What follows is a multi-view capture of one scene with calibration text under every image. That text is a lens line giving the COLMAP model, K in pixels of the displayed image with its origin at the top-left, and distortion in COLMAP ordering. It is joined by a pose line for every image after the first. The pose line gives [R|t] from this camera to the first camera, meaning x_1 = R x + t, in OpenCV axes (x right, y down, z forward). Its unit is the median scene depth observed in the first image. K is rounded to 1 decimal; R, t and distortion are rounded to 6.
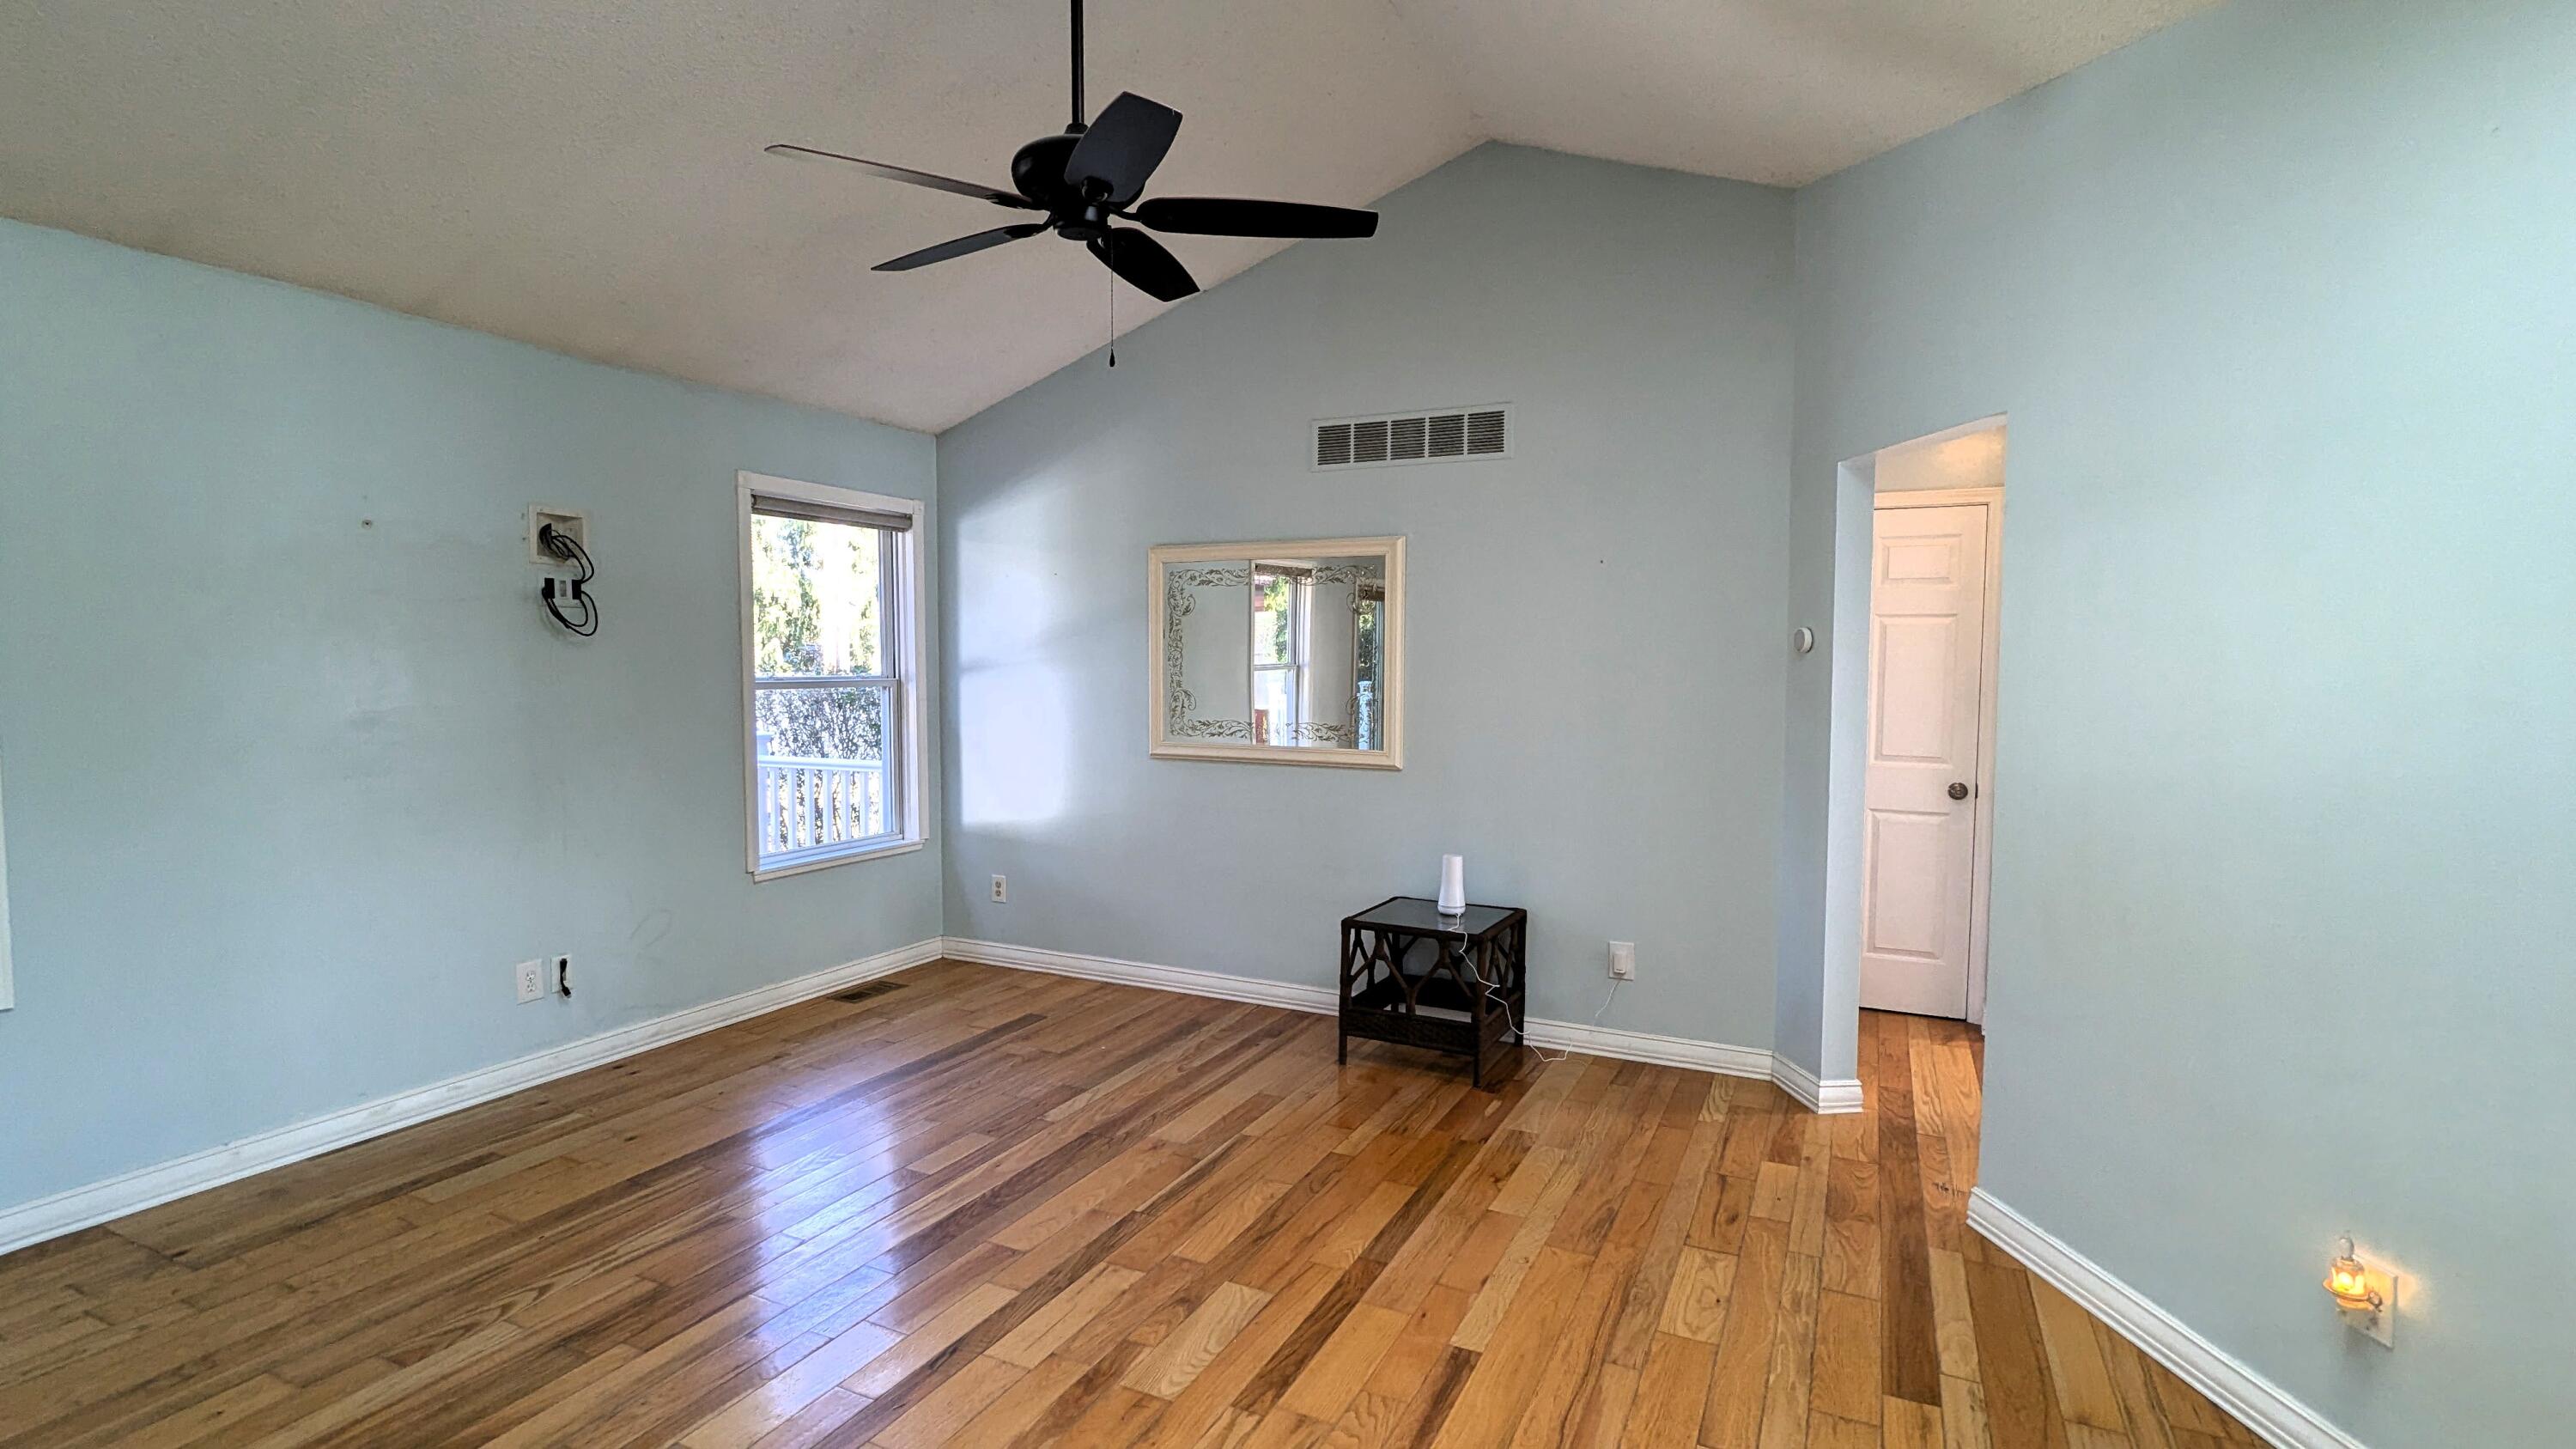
lens RADIAL K [[1214.7, 0, 1276.8], [0, 1214.7, 734.5], [0, 0, 1]] dist [0.002310, 0.000711]
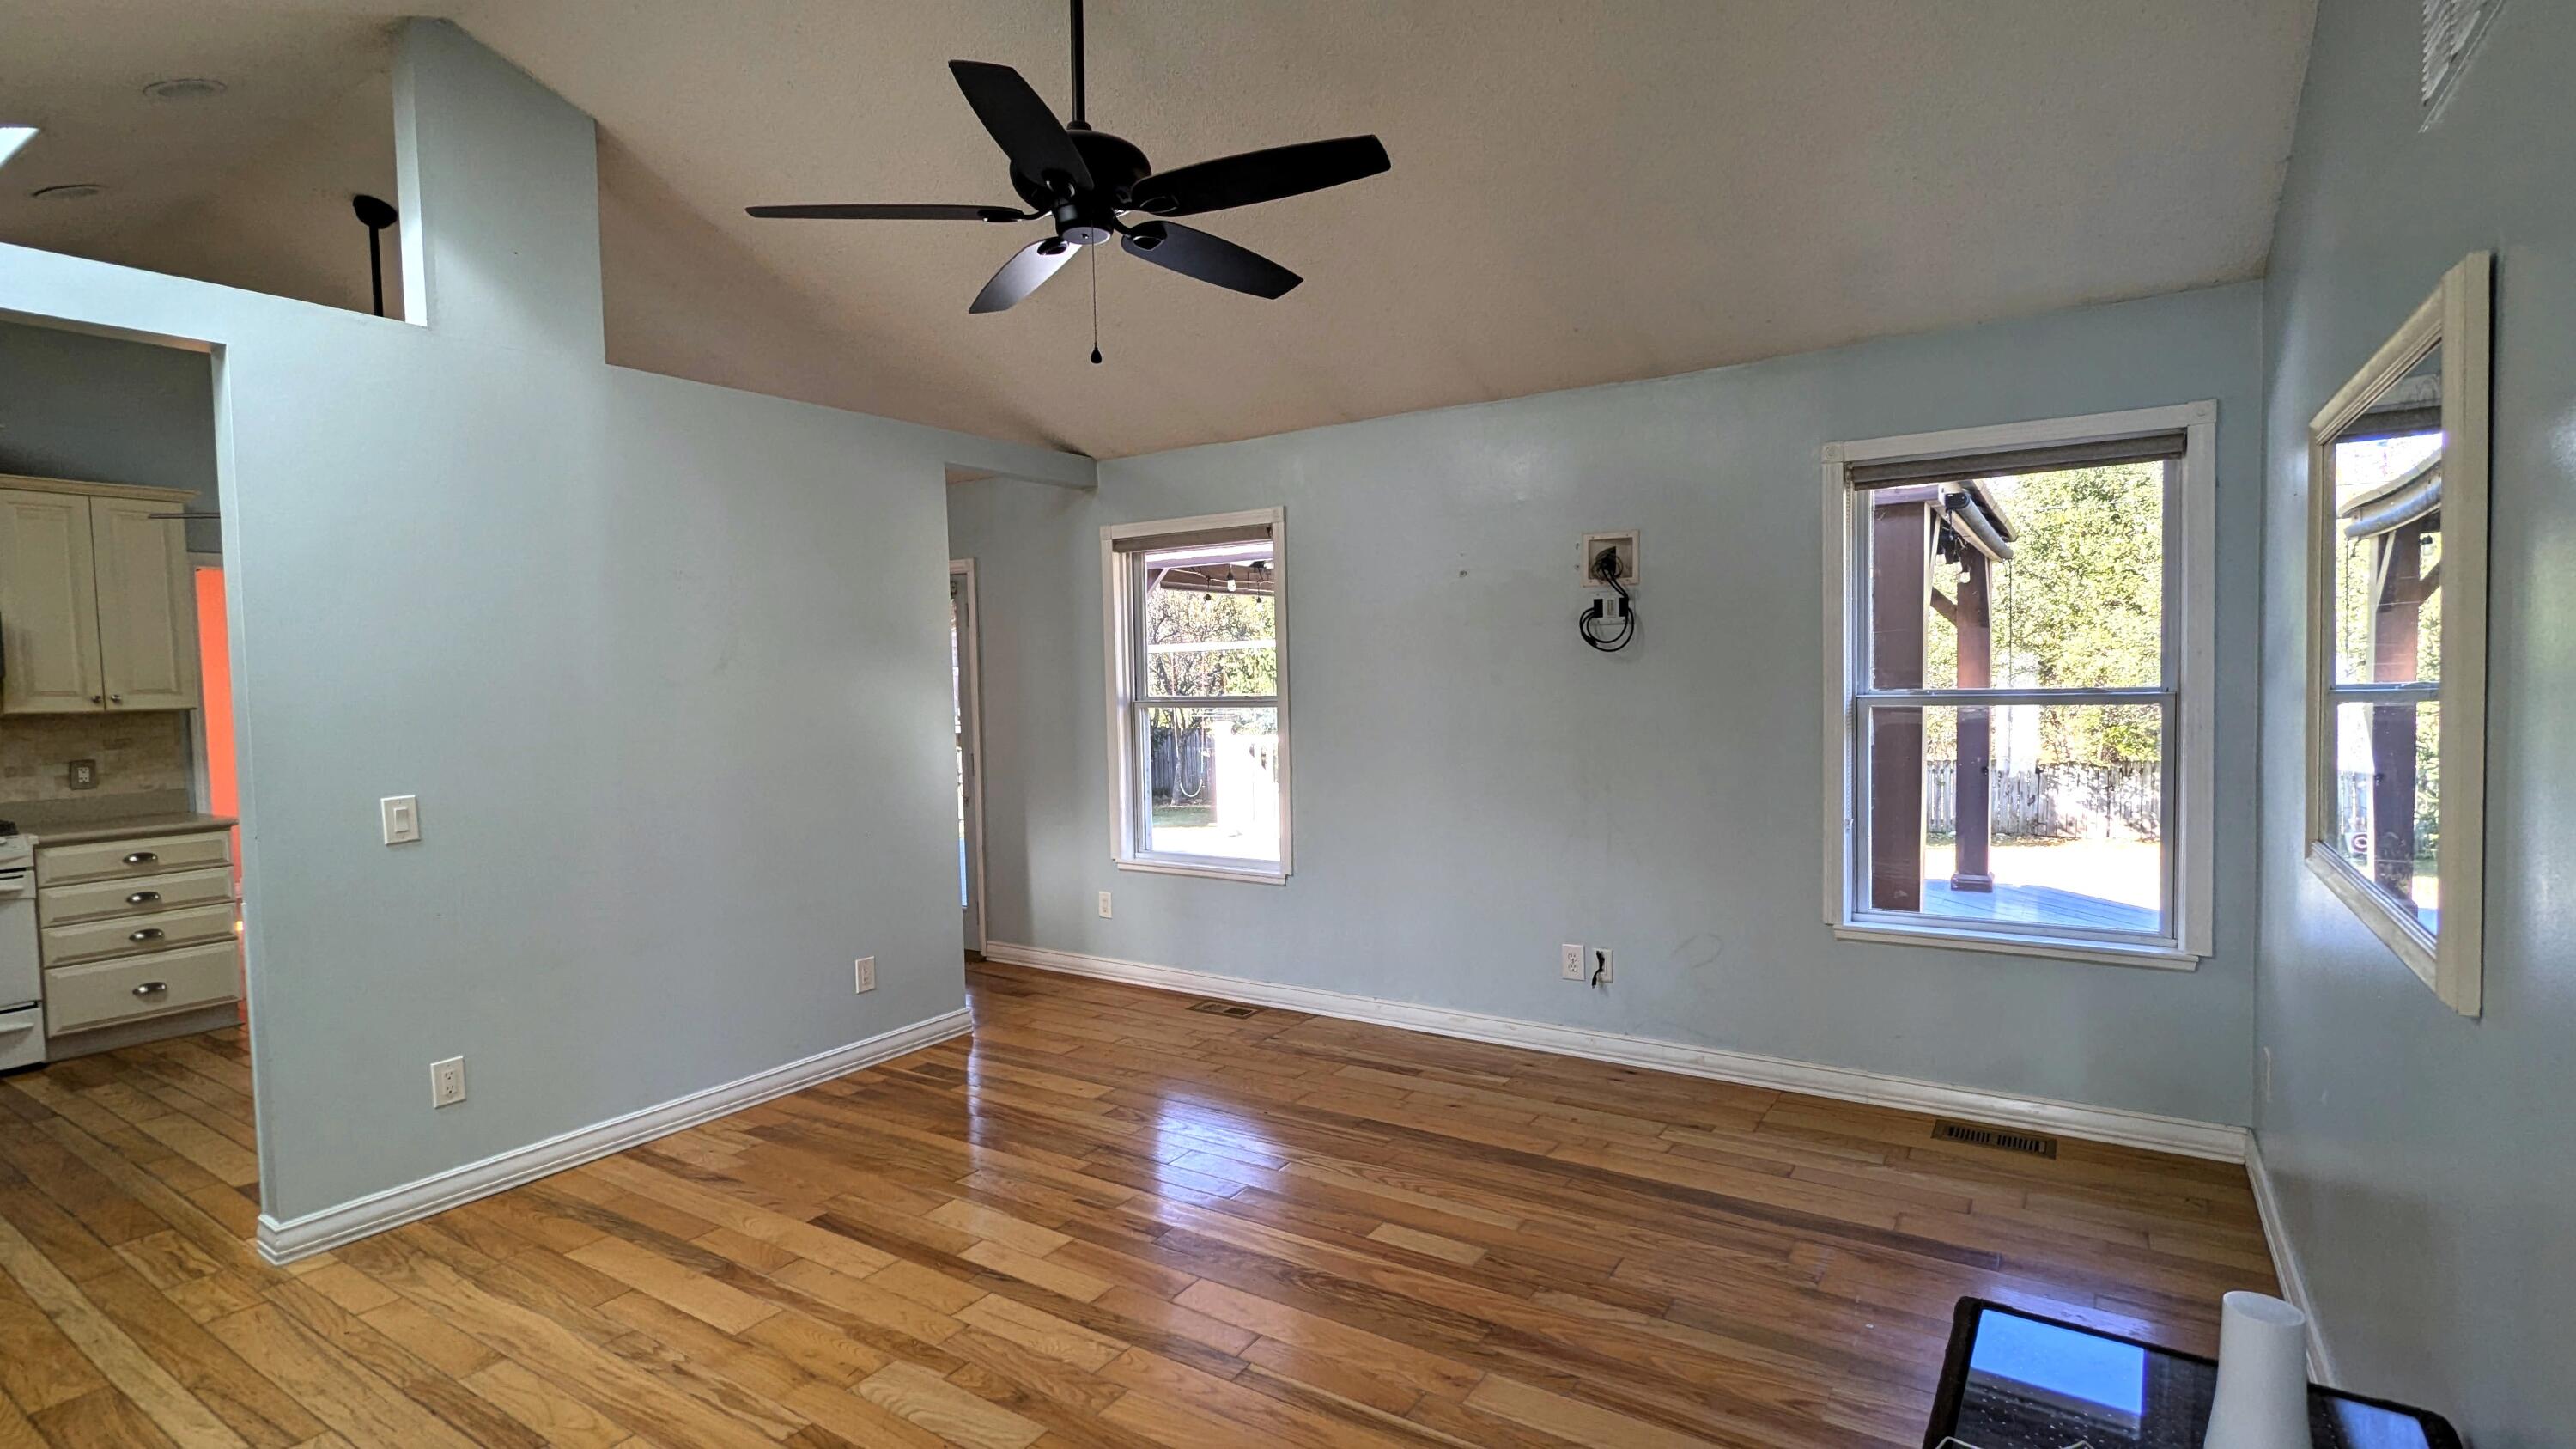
lens RADIAL K [[1214.7, 0, 1276.8], [0, 1214.7, 734.5], [0, 0, 1]] dist [0.002310, 0.000711]
pose [[-0.128176, 0.048644, -0.990558, 0.526912], [-0.040005, 0.997730, 0.054173, -0.056504], [0.990944, 0.046571, -0.125939, 0.874520]]
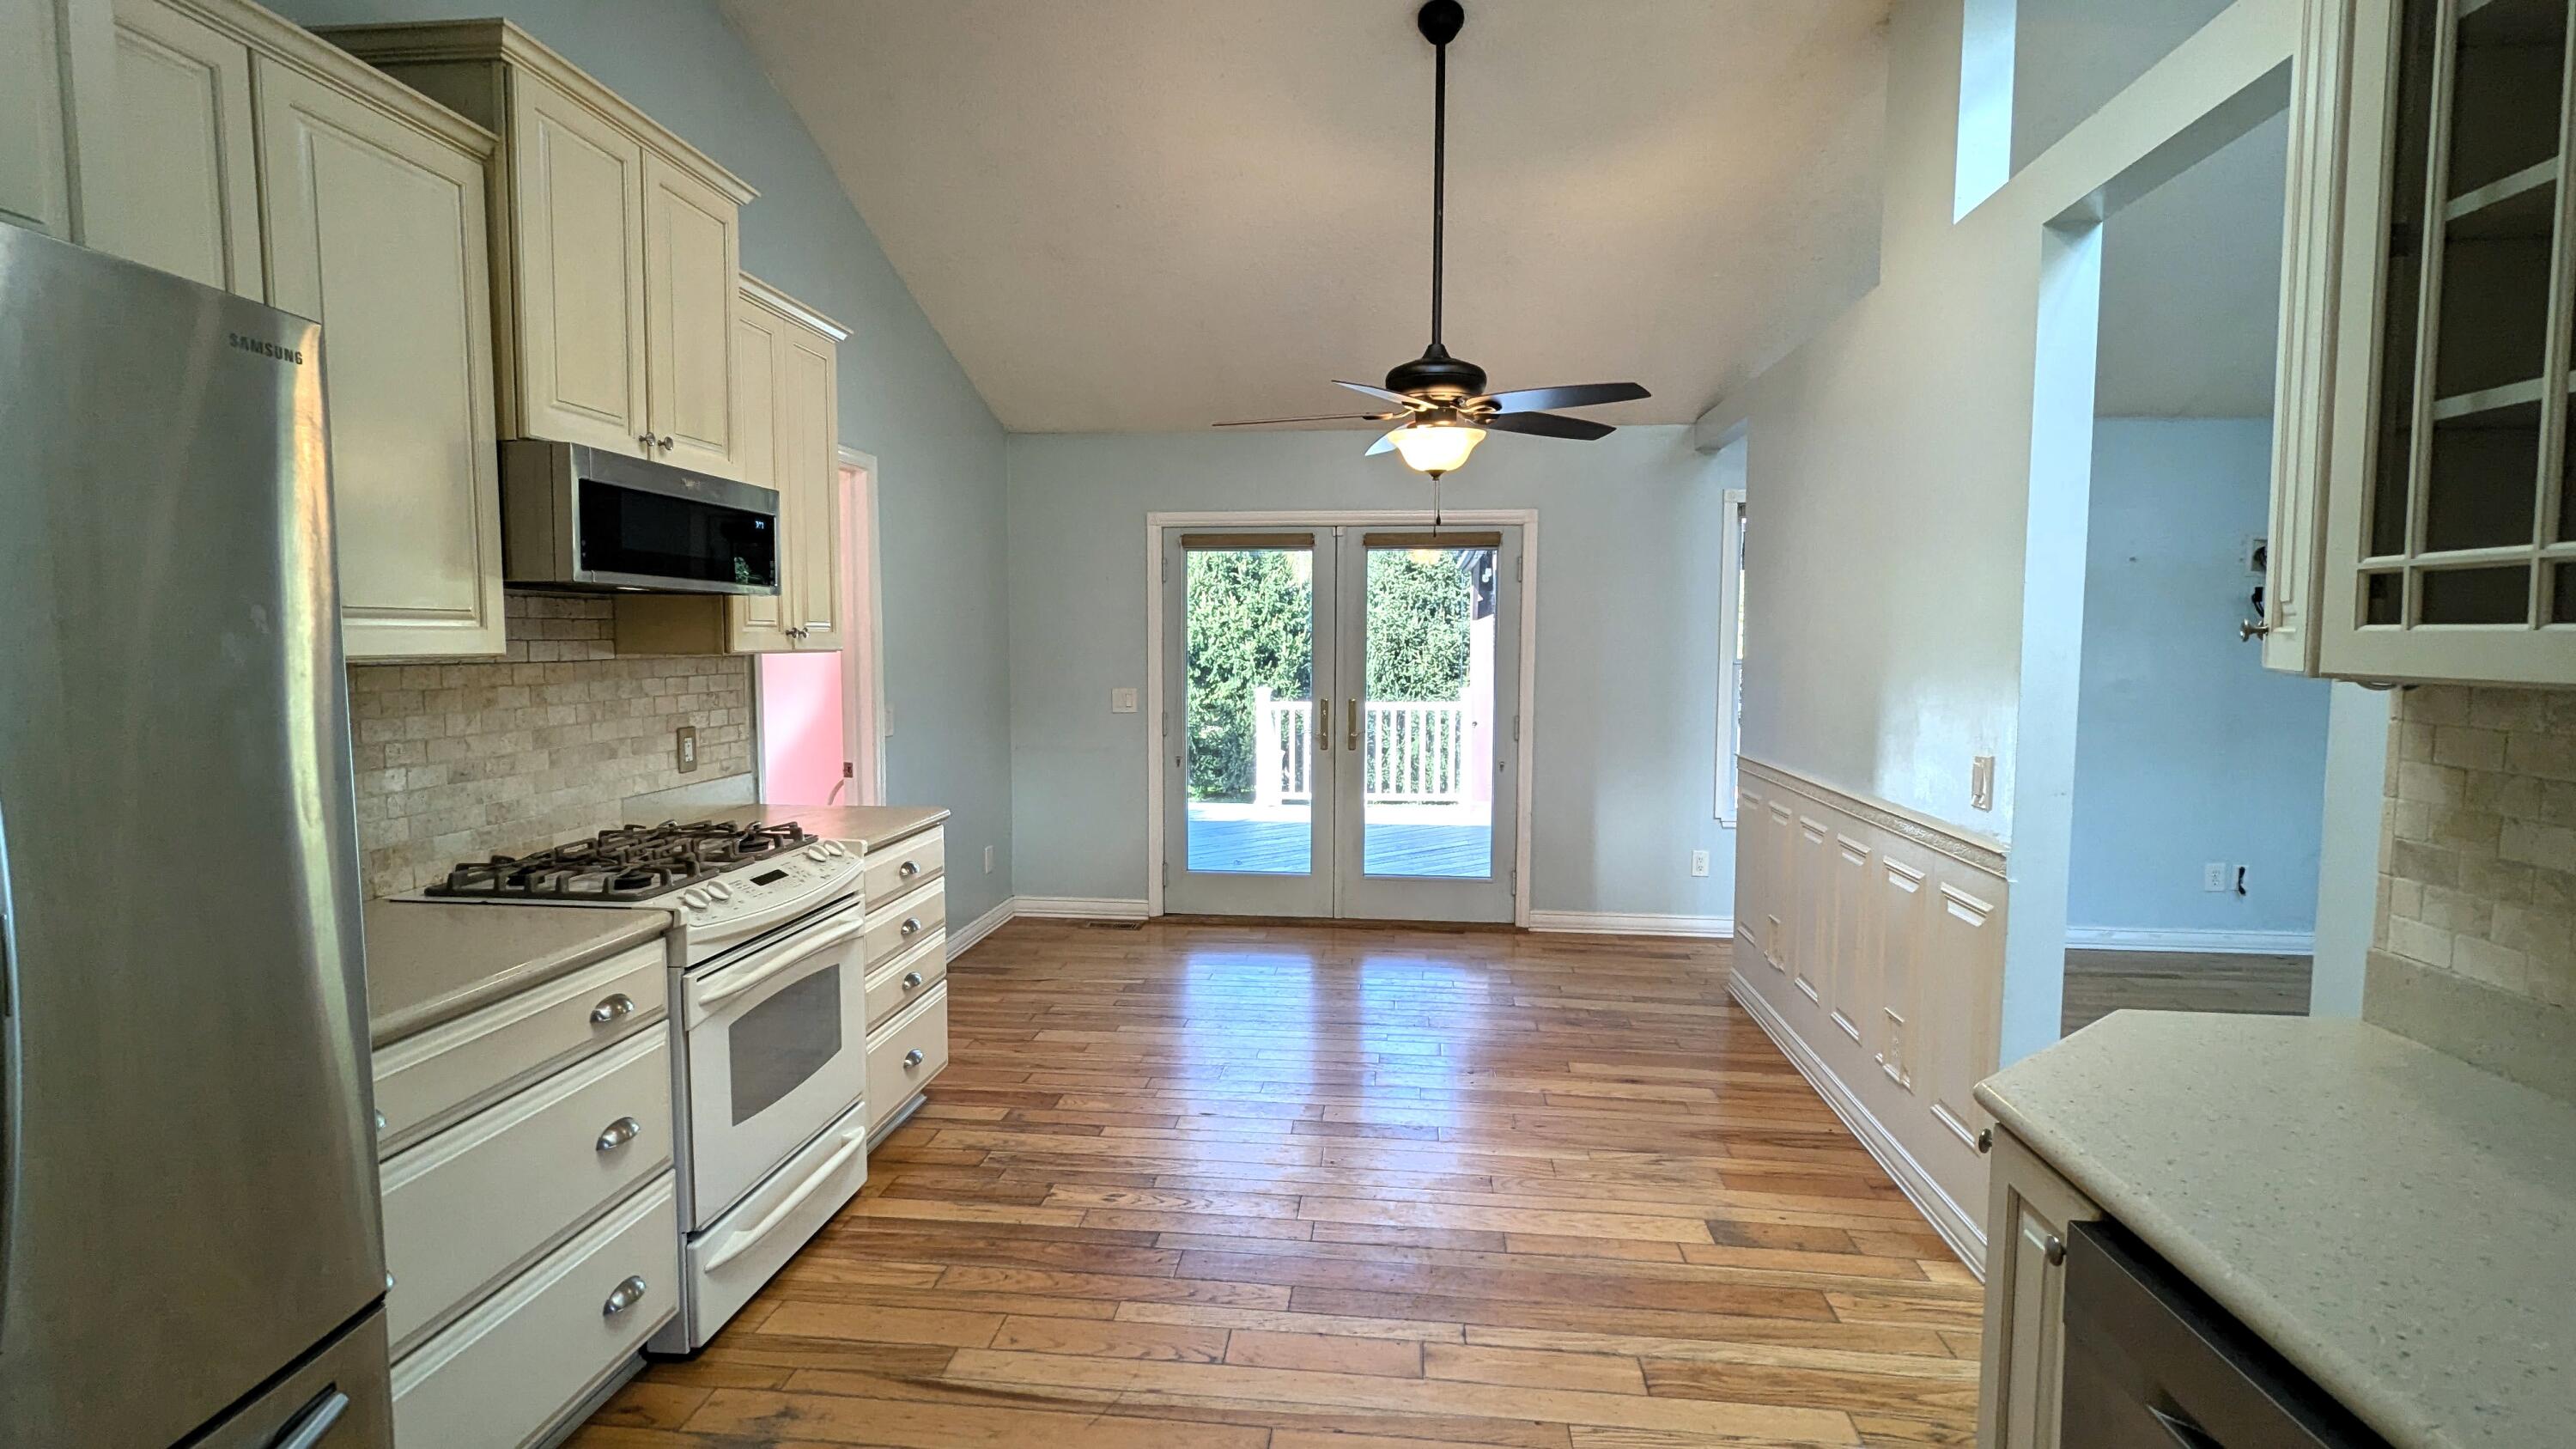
lens RADIAL K [[1214.7, 0, 1276.8], [0, 1214.7, 734.5], [0, 0, 1]] dist [0.002310, 0.000711]
pose [[0.340884, 0.068807, -0.937584, 0.322237], [-0.060258, 0.996866, 0.051249, 0.033313], [0.938172, 0.039027, 0.343962, -0.505012]]
